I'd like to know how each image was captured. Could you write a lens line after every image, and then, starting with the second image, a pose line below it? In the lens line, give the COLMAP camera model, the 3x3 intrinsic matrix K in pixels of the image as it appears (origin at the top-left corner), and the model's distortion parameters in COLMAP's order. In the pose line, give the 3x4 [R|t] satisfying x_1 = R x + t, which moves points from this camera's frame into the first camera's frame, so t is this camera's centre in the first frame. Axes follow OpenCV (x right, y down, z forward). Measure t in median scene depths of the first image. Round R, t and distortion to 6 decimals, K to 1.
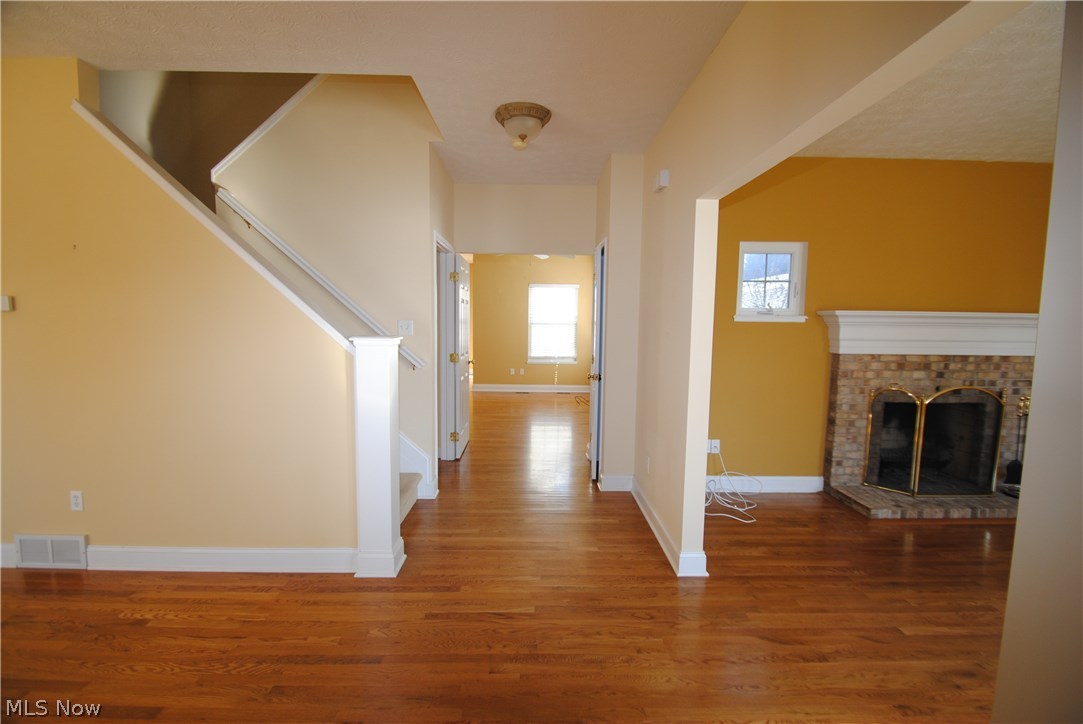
lens RADIAL K [[479.6, 0, 544.6], [0, 479.6, 363.6], [0, 0, 1]] dist [-0.000058, -0.001033]
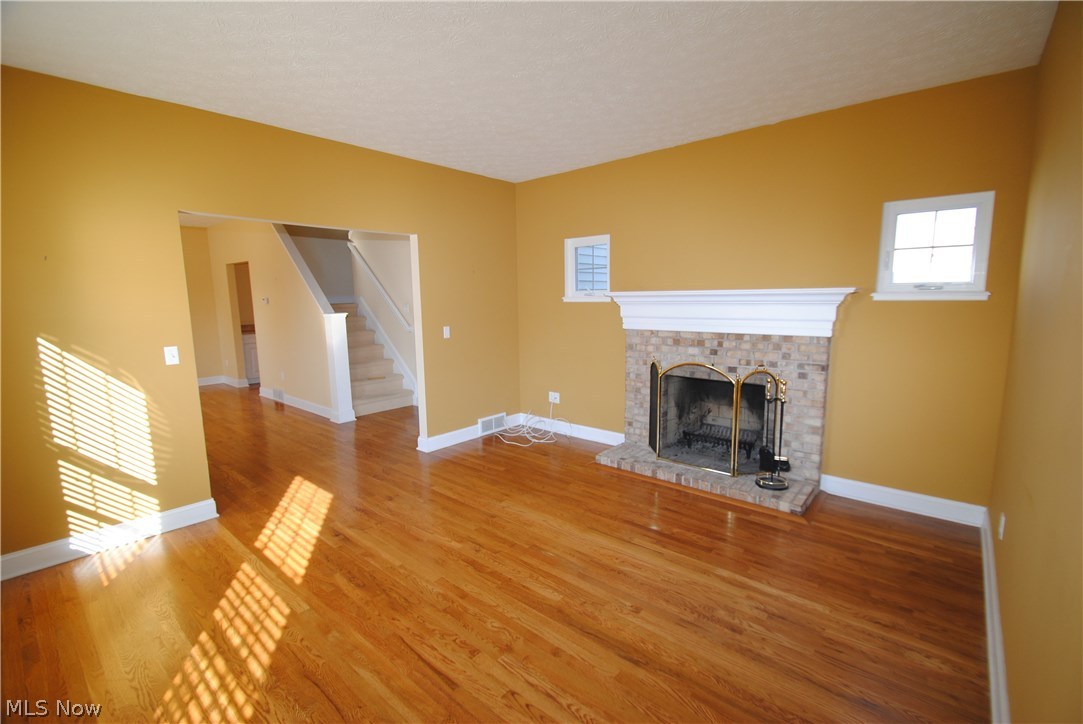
lens RADIAL K [[479.6, 0, 544.6], [0, 479.6, 363.6], [0, 0, 1]] dist [-0.000058, -0.001033]
pose [[0.746425, 0.071374, -0.661631, 1.233292], [-0.047460, 0.997409, 0.054055, 0.009862], [0.663775, -0.008947, 0.747879, -0.000716]]
